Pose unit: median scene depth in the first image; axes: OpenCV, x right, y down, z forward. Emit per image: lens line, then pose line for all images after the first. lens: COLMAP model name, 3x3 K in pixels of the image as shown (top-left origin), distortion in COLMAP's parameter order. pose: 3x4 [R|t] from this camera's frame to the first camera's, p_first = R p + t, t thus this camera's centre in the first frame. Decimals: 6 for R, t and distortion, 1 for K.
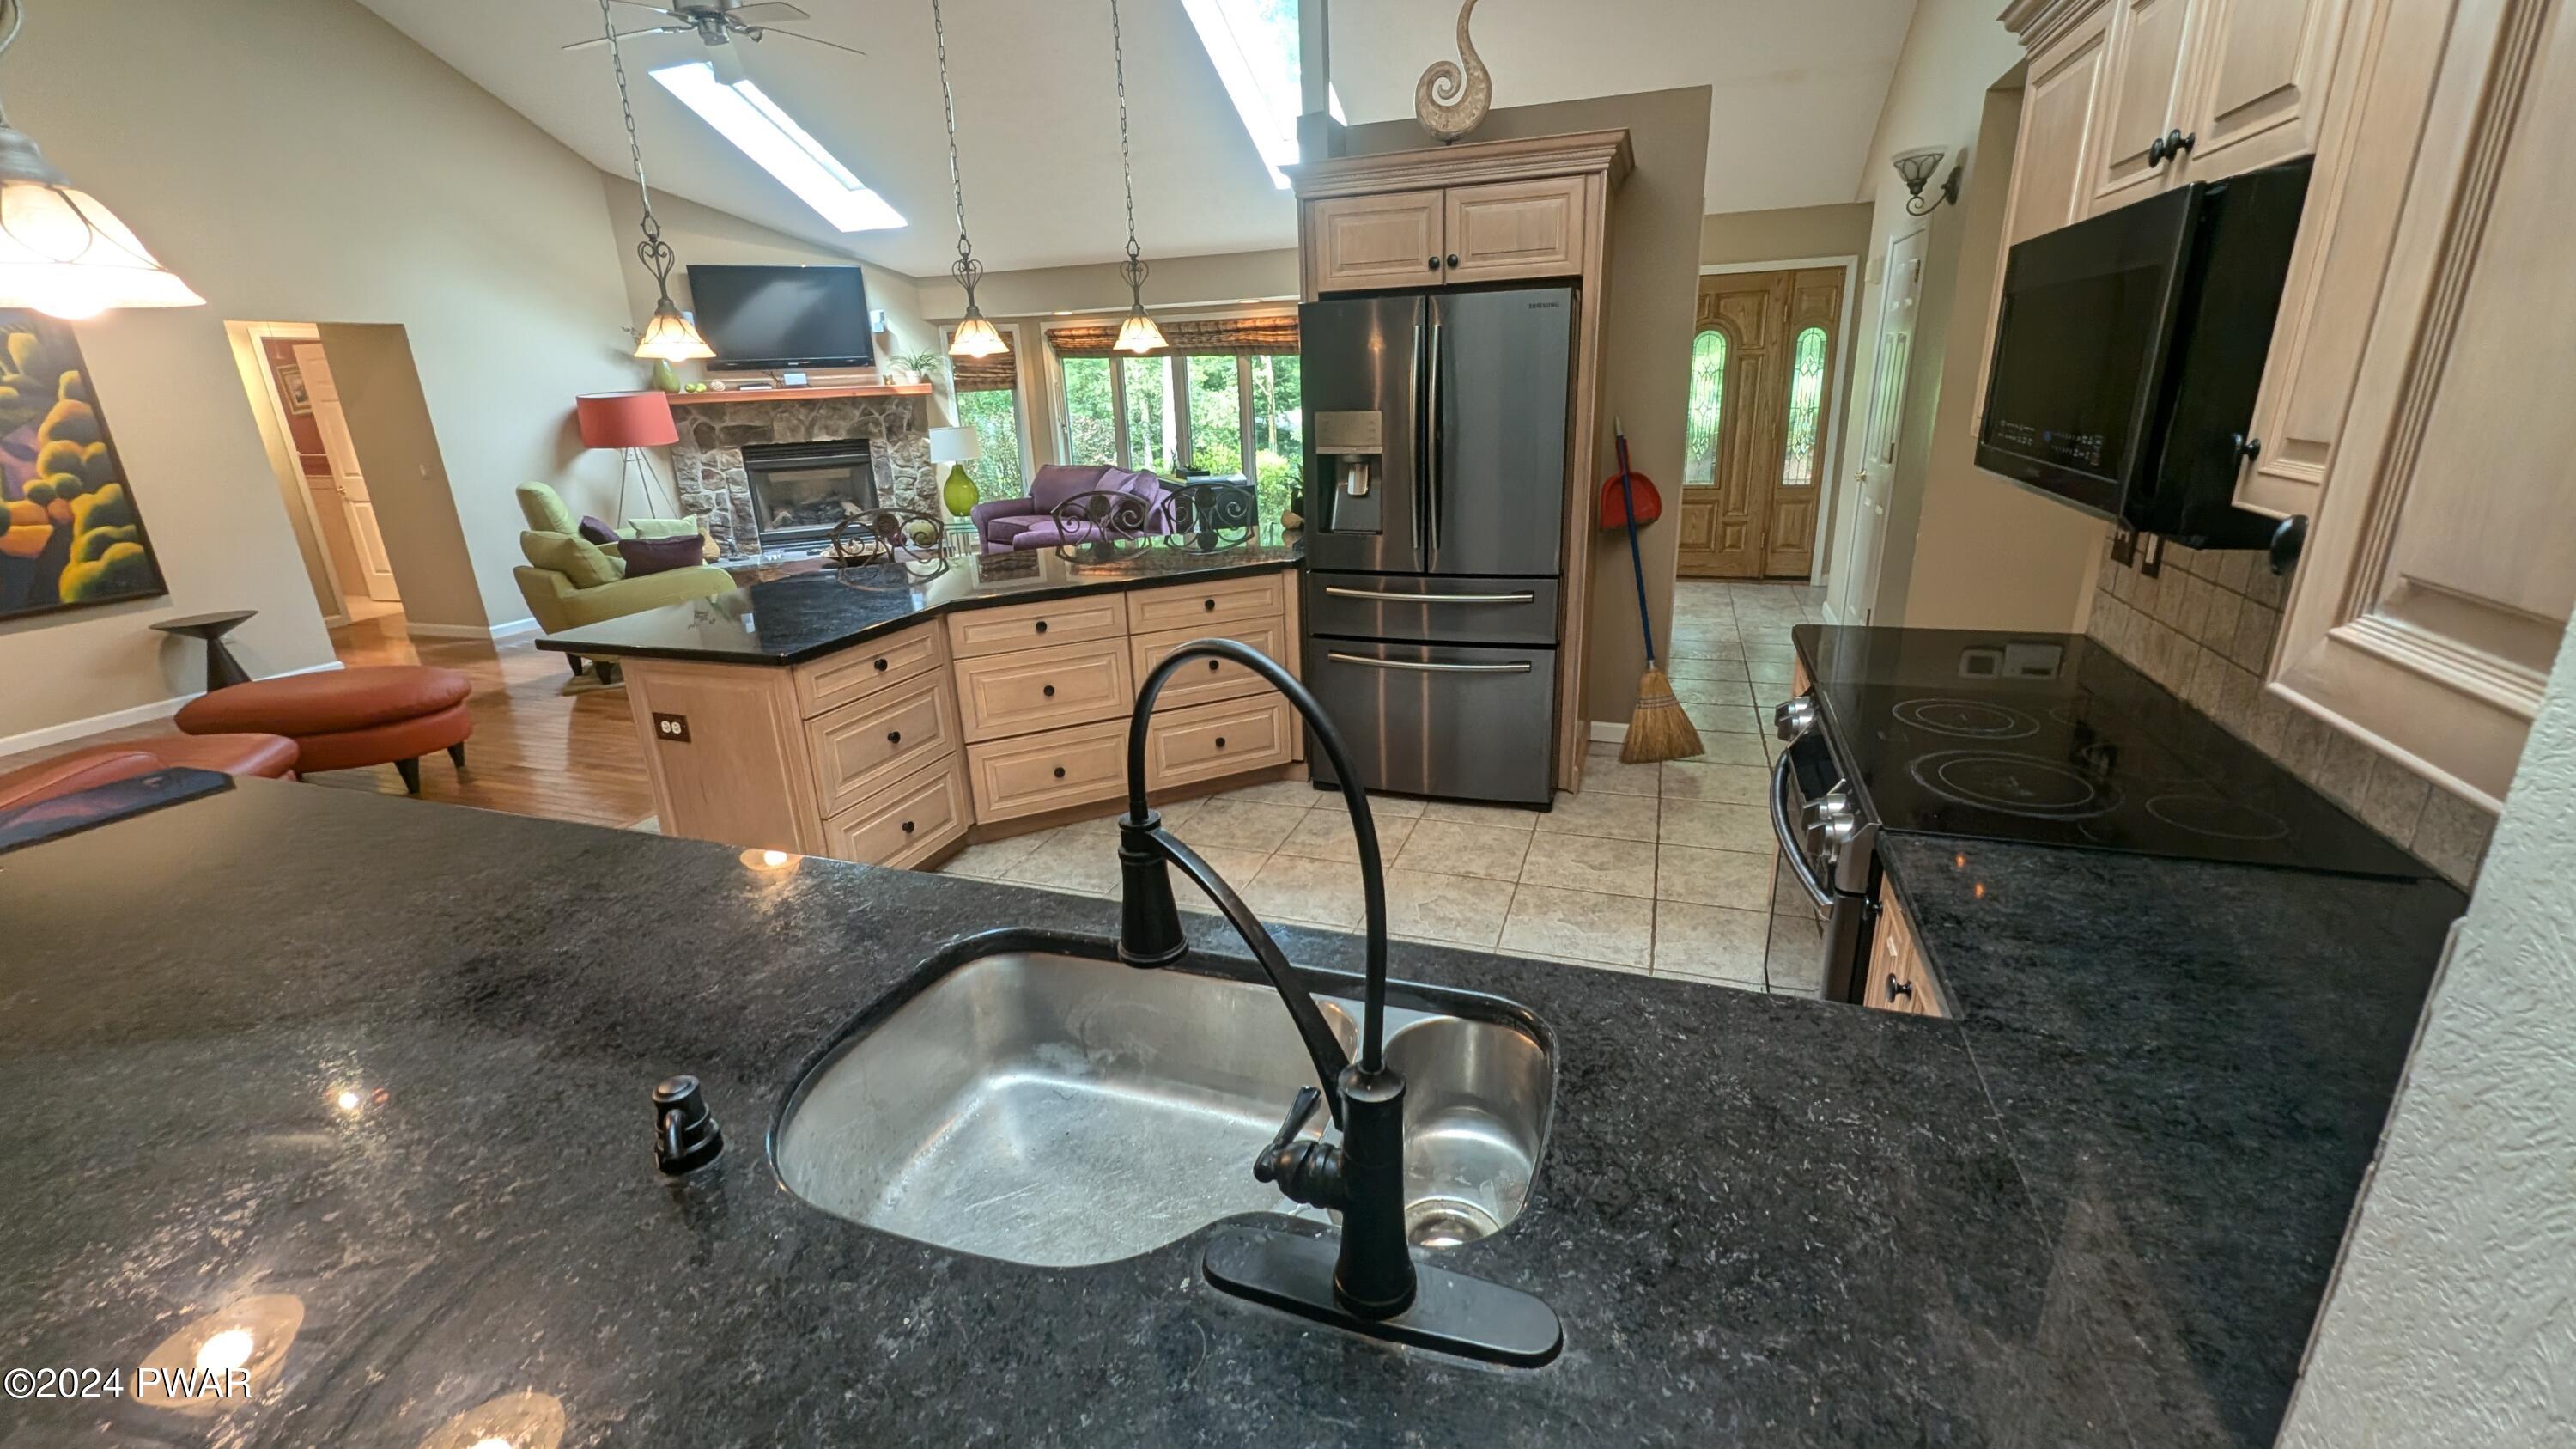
lens RADIAL K [[1057.3, 0, 1292.3], [0, 1057.3, 723.1], [0, 0, 1]] dist [0.005847, -0.004167]
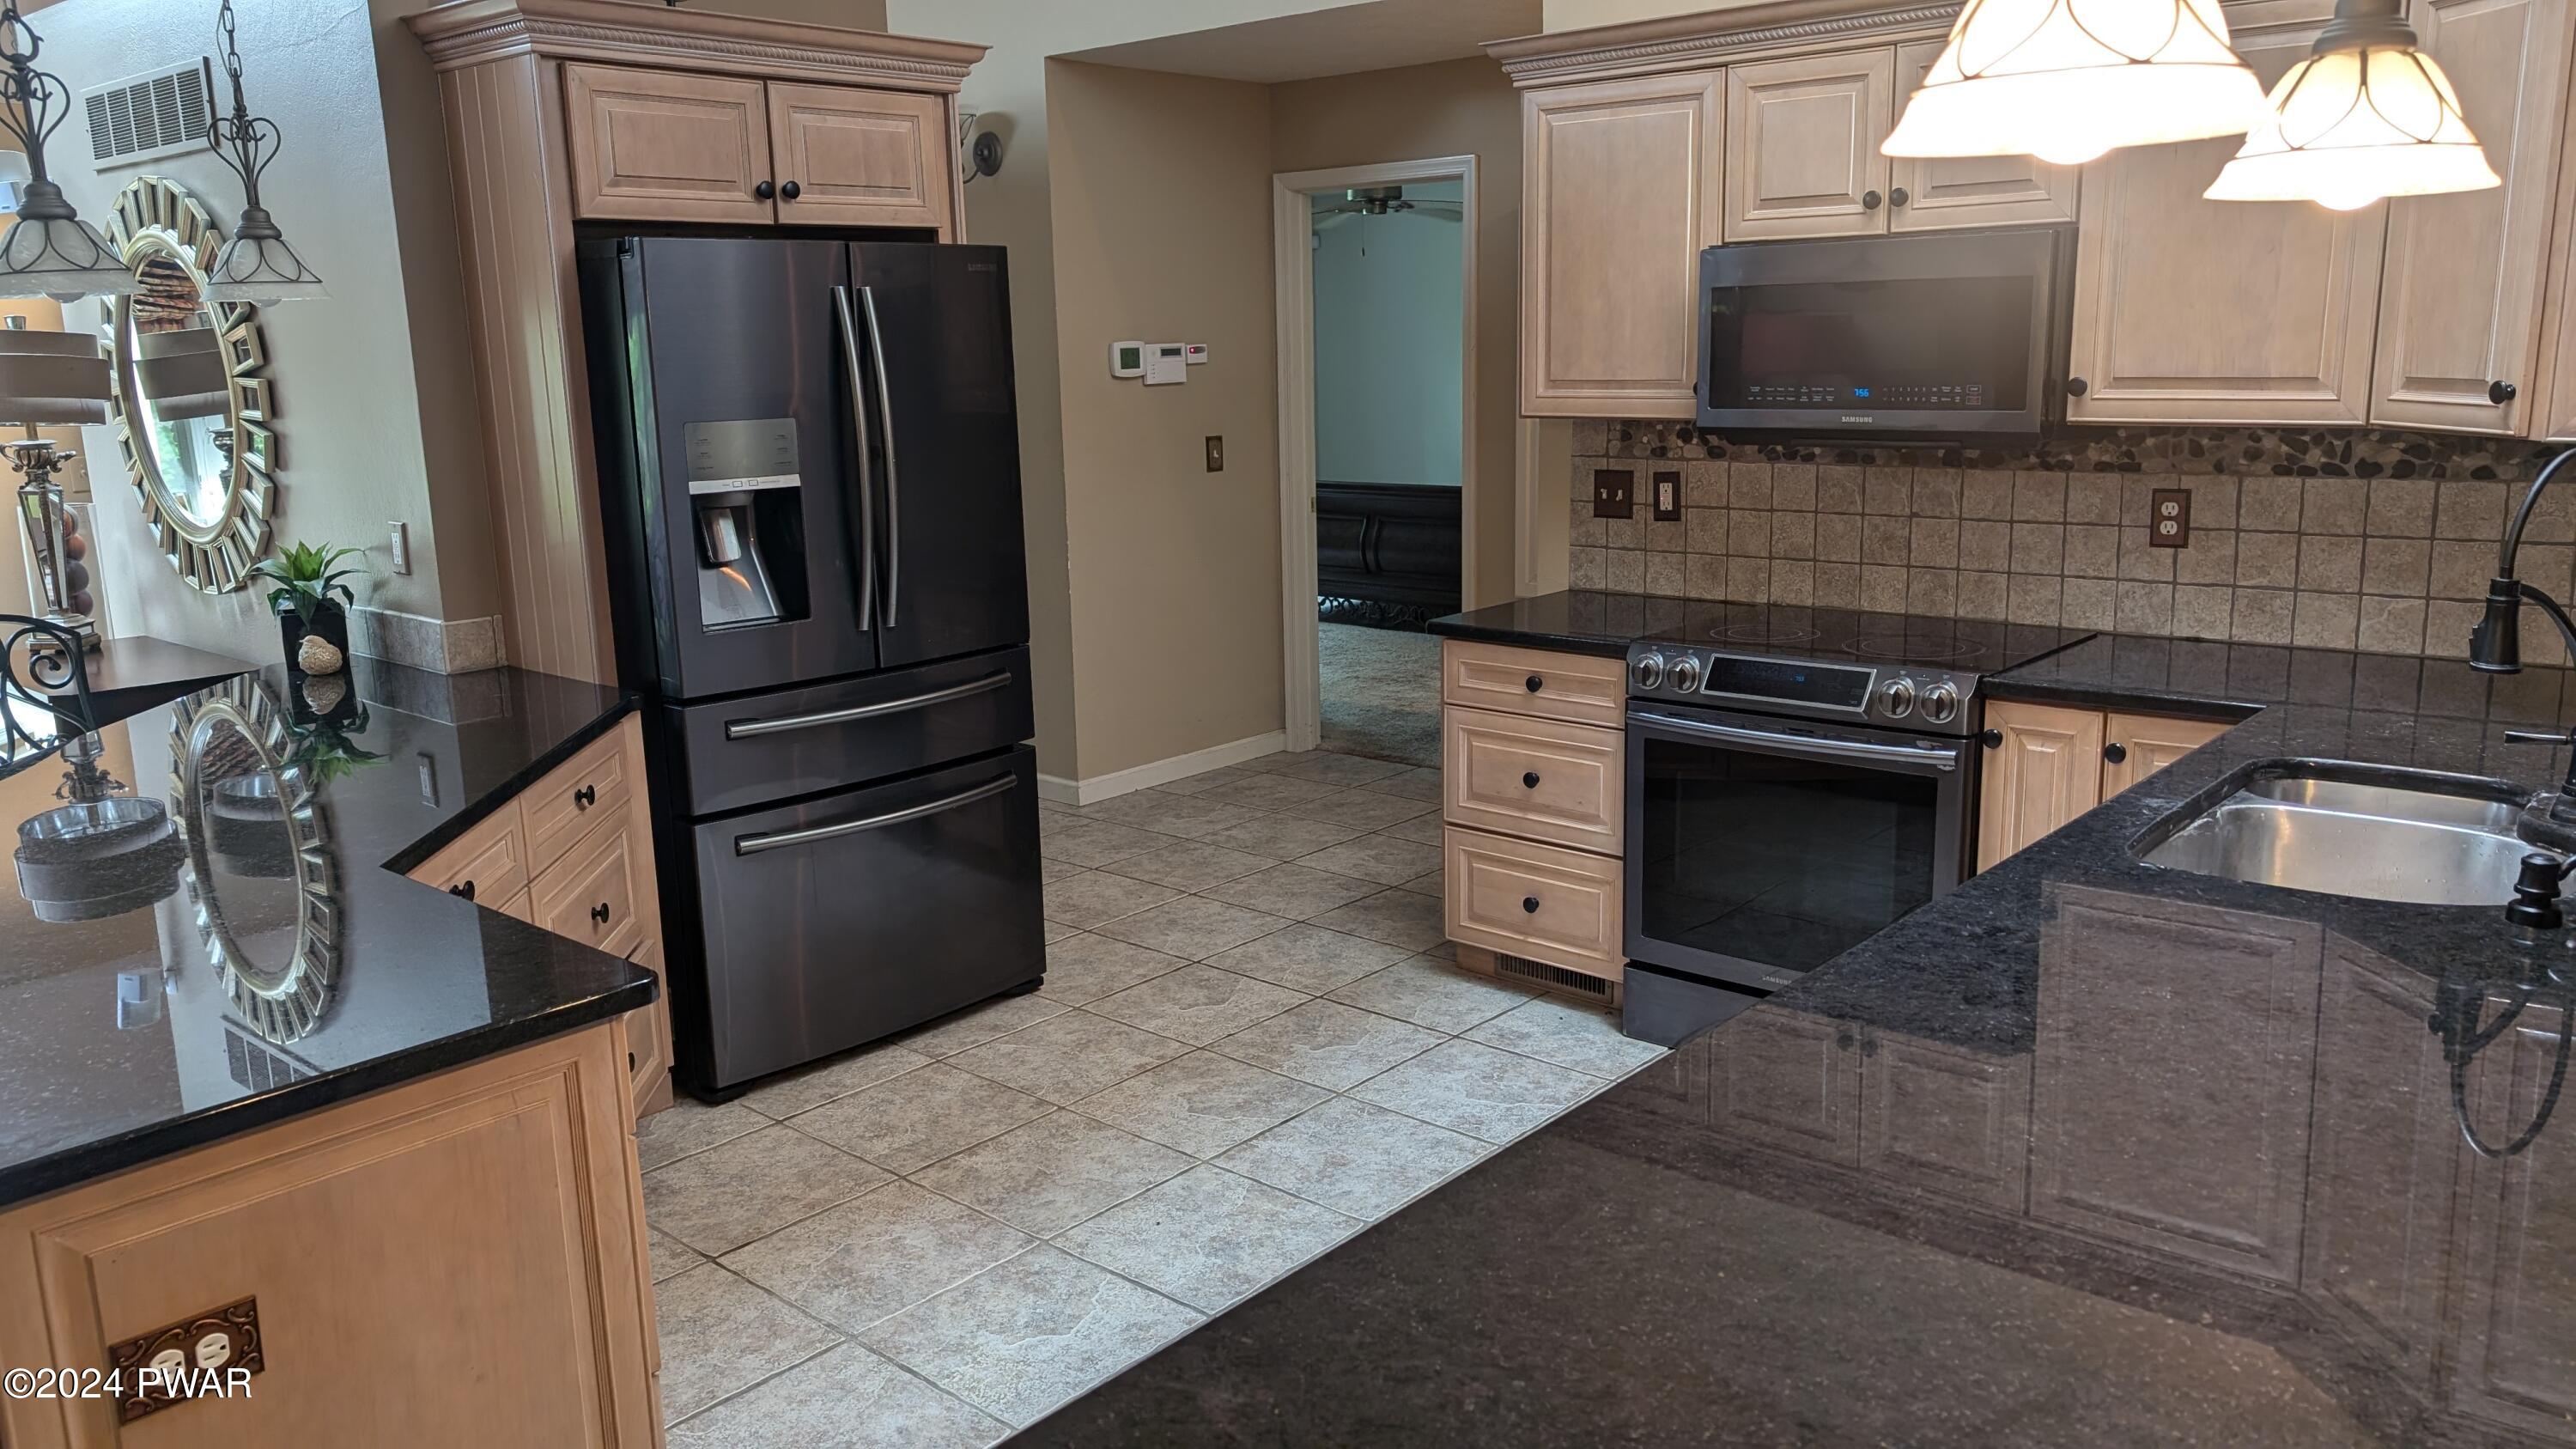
lens RADIAL K [[1868.8, 0, 1288.0], [0, 1868.8, 724.5], [0, 0, 1]] dist [0.030000, -0.023868]
pose [[0.377273, -0.165710, 0.911156, -0.344982], [0.300667, 0.952483, 0.048732, -0.039417], [-0.875936, 0.255570, 0.409170, 0.148986]]
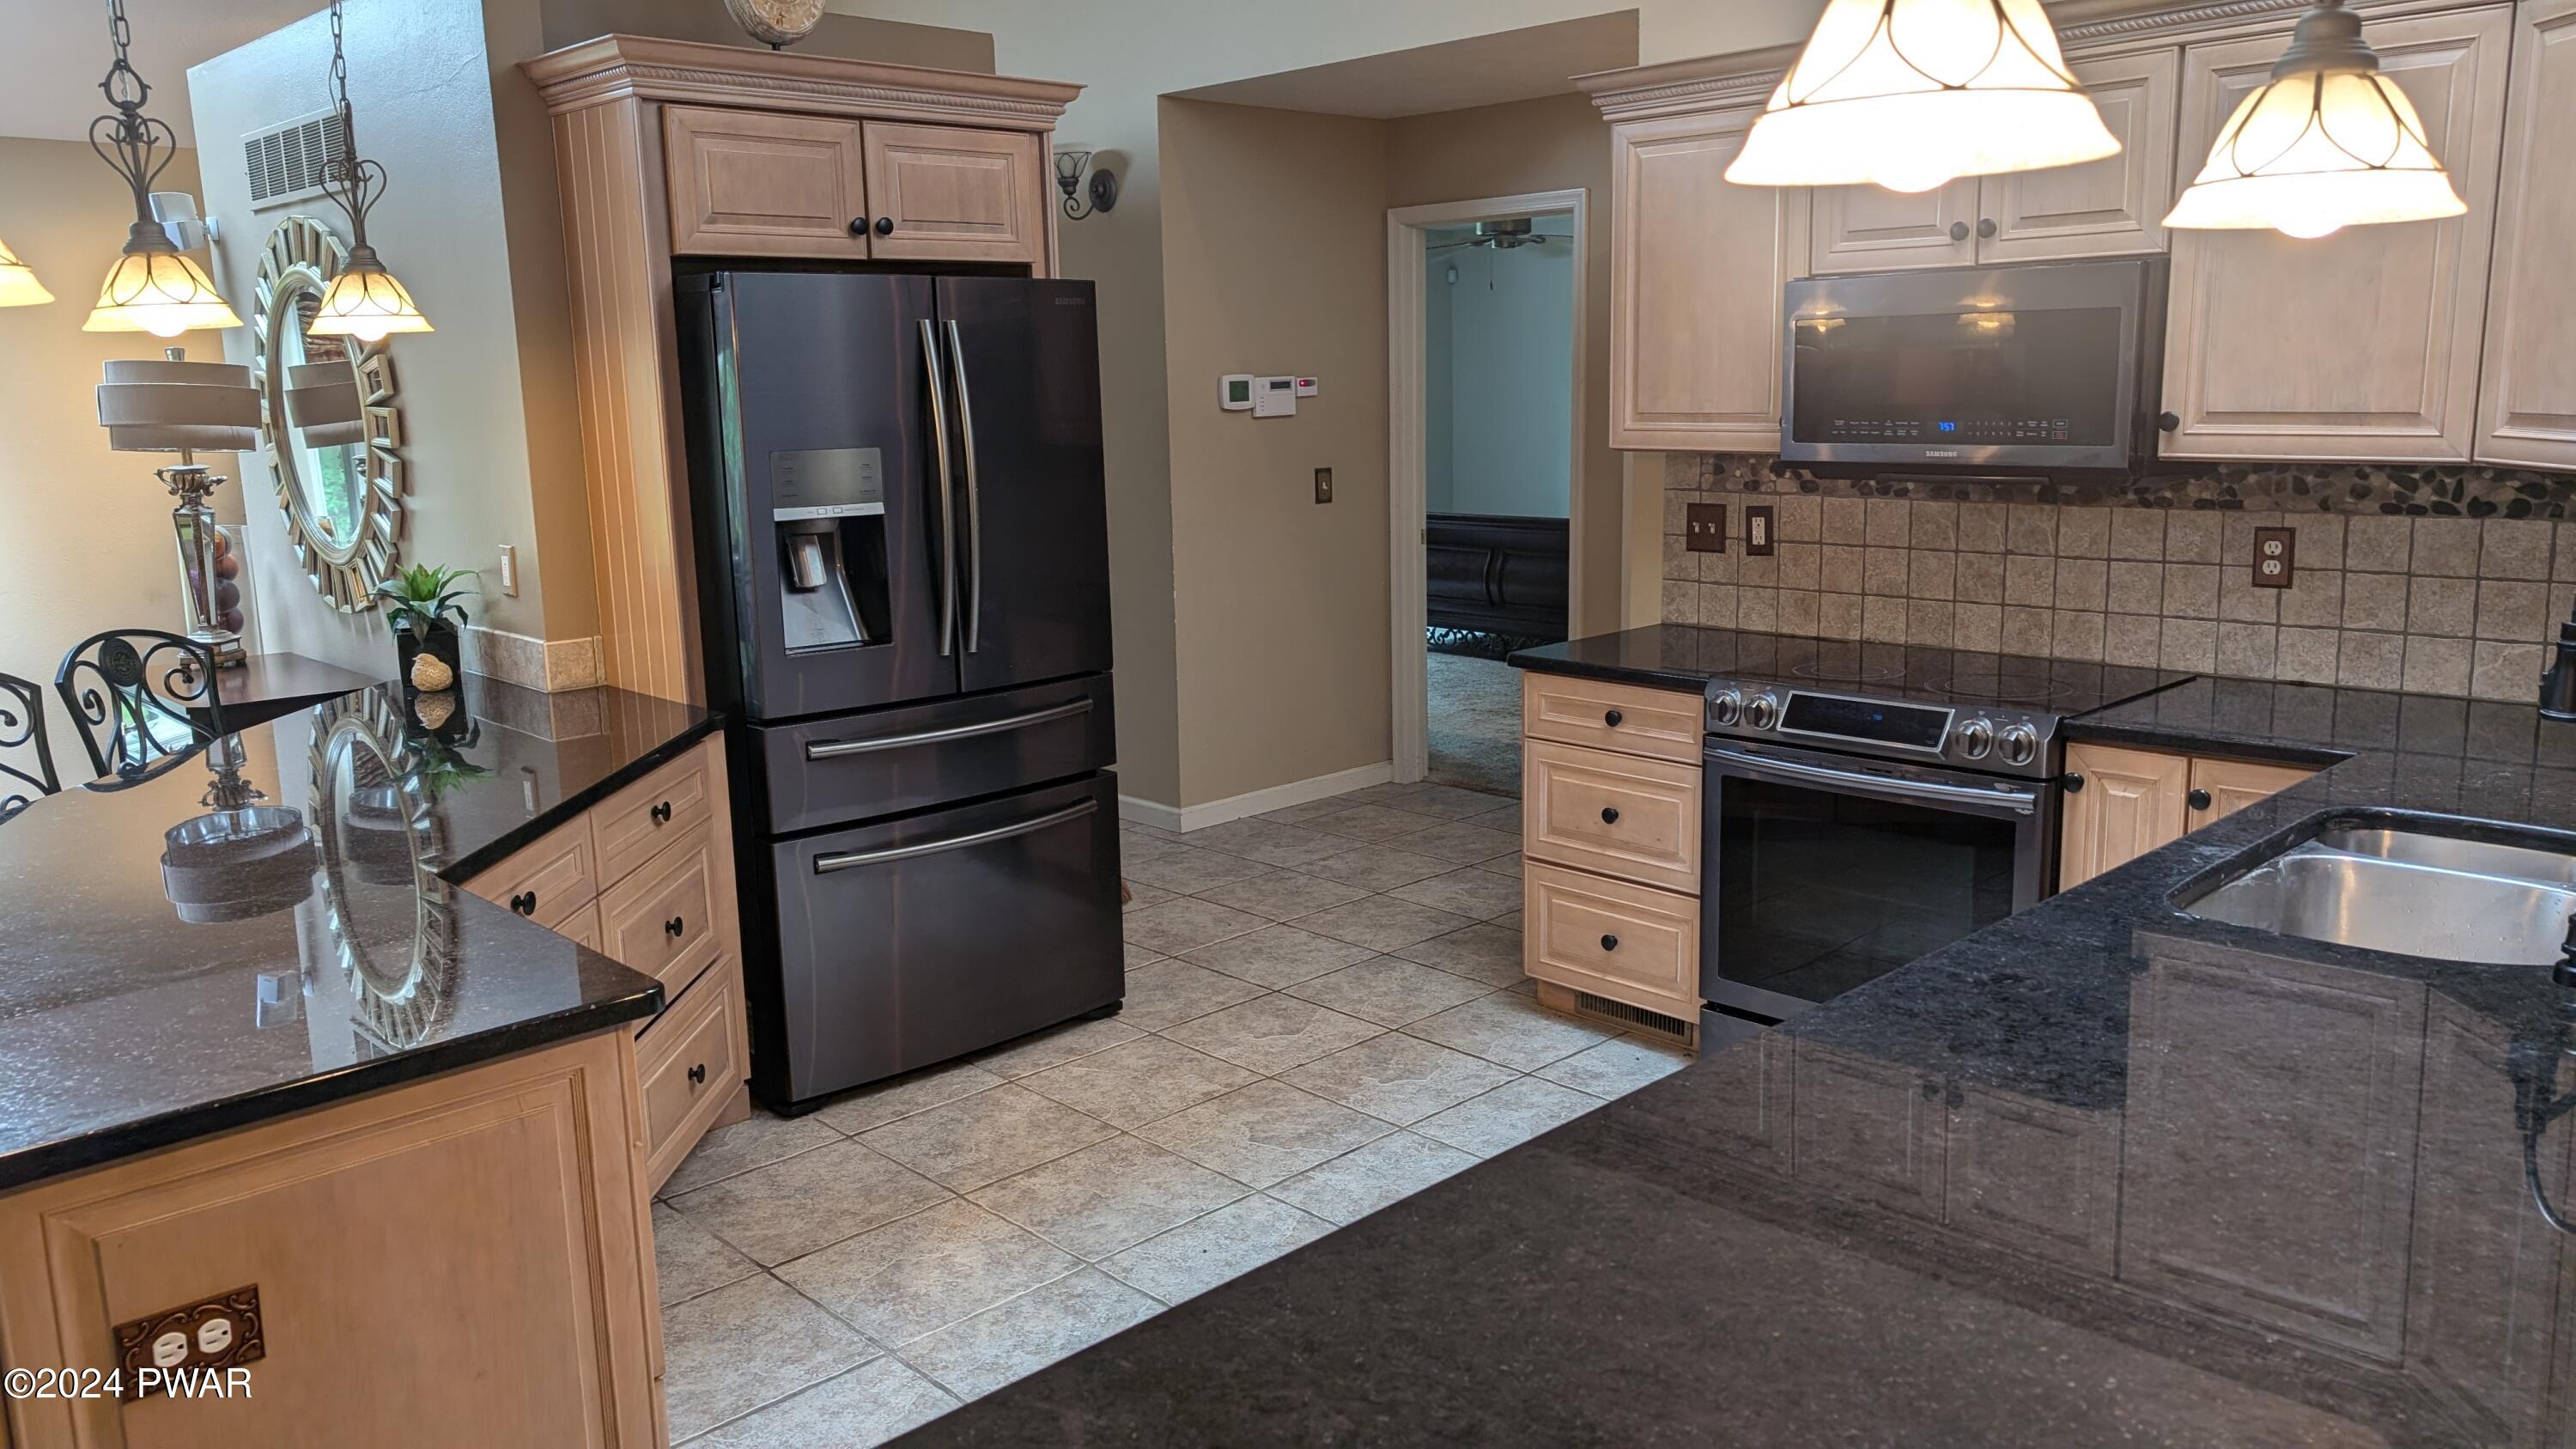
lens RADIAL K [[1867.9, 0, 1299.9], [0, 1867.9, 718.1], [0, 0, 1]] dist [0.034720, -0.032939]
pose [[0.449302, -0.140336, 0.882289, -0.336666], [0.286675, 0.958007, 0.006391, -0.032604], [-0.846136, 0.250059, 0.470665, 0.130116]]
